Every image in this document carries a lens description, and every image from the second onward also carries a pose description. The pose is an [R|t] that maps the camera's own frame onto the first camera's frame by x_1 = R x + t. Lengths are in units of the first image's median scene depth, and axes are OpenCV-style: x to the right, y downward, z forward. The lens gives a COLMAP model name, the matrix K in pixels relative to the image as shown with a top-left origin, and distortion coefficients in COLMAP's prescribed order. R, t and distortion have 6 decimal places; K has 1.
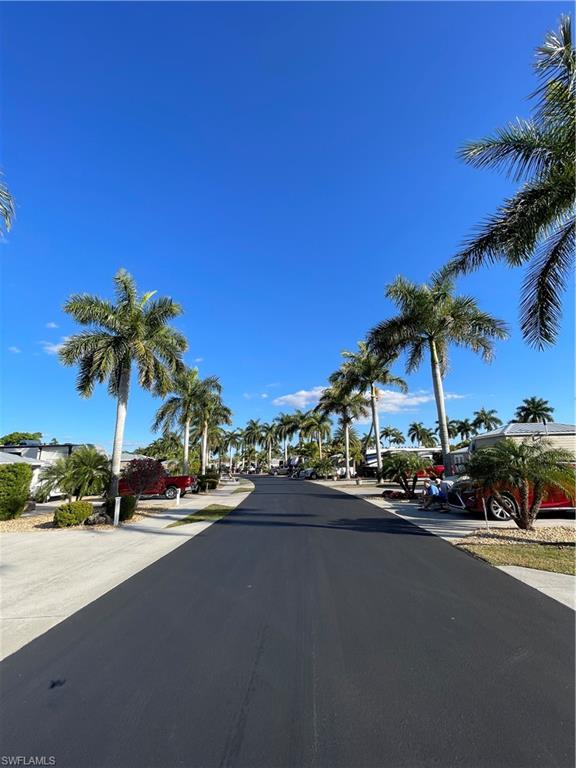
lens RADIAL K [[304.7, 0, 288.6], [0, 304.7, 382.6], [0, 0, 1]] dist [-0.007699, 0.000087]
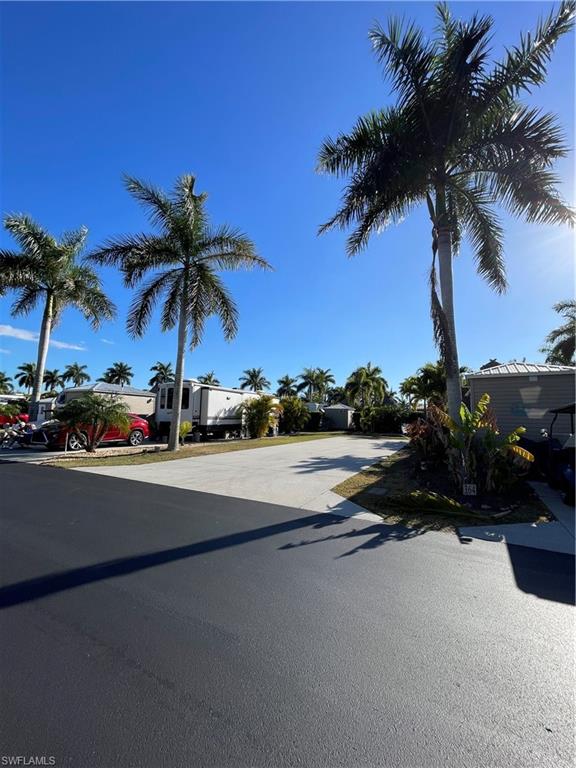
lens RADIAL K [[304.7, 0, 288.6], [0, 304.7, 382.6], [0, 0, 1]] dist [-0.007699, 0.000087]
pose [[0.360854, 0.134808, 0.922828, -0.085573], [-0.269831, 0.962269, -0.035058, -0.018614], [-0.892735, -0.236357, 0.383615, -0.106598]]
